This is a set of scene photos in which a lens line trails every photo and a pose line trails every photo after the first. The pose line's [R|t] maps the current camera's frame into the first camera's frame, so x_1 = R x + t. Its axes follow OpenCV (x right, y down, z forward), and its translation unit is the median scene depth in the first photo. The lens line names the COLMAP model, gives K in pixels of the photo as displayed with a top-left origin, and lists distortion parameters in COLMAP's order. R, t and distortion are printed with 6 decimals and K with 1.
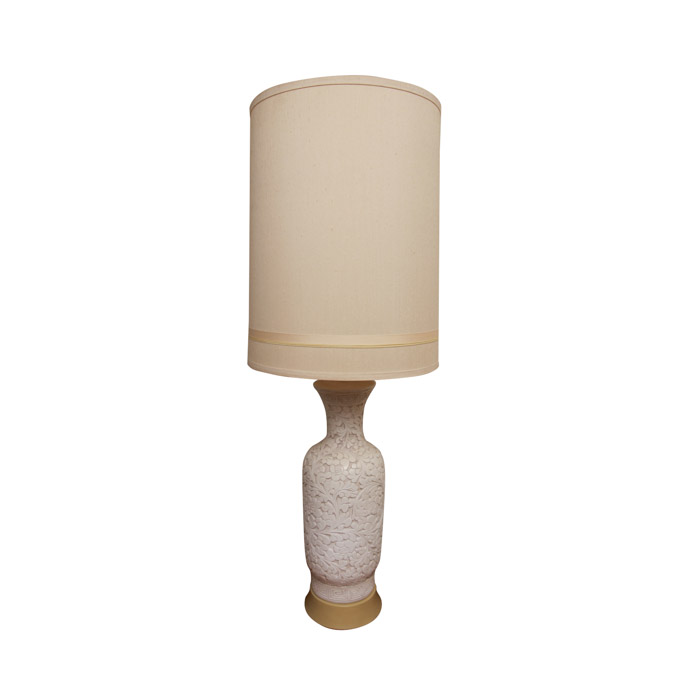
lens RADIAL K [[473.9, 0, 351.0], [0, 473.9, 348.5], [0, 0, 1]] dist [0.005770, 0.000701]
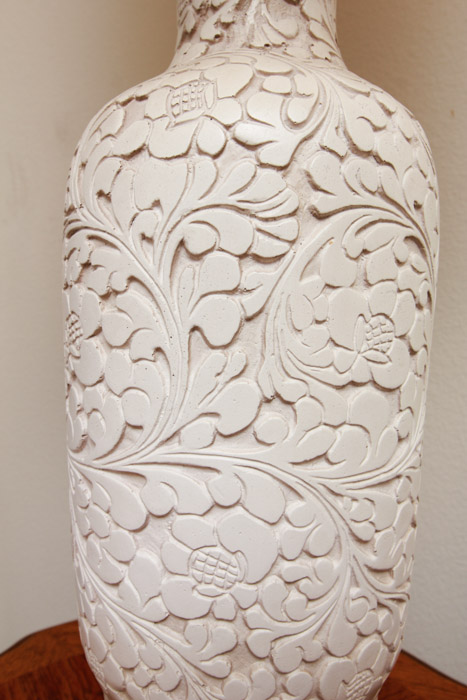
lens RADIAL K [[578.8, 0, 232.8], [0, 578.8, 350.5], [0, 0, 1]] dist [0.011697, 0.009399]
pose [[0.986794, 0.020325, -0.160702, 0.026045], [-0.022808, 0.999647, -0.013621, 0.345070], [0.160369, 0.017107, 0.986909, 0.778647]]
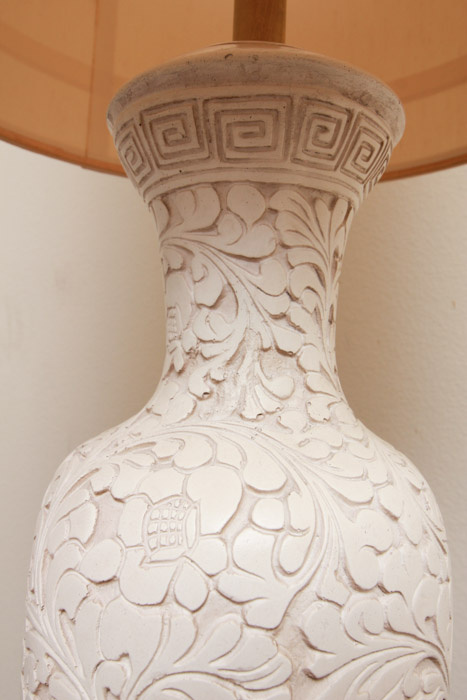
lens RADIAL K [[578.8, 0, 231.7], [0, 578.8, 349.2], [0, 0, 1]] dist [0.011697, 0.009399]
pose [[0.986161, 0.024460, -0.163975, 0.023598], [-0.046078, 0.990526, -0.129362, 0.217458], [0.159257, 0.135128, 0.977946, 0.797171]]
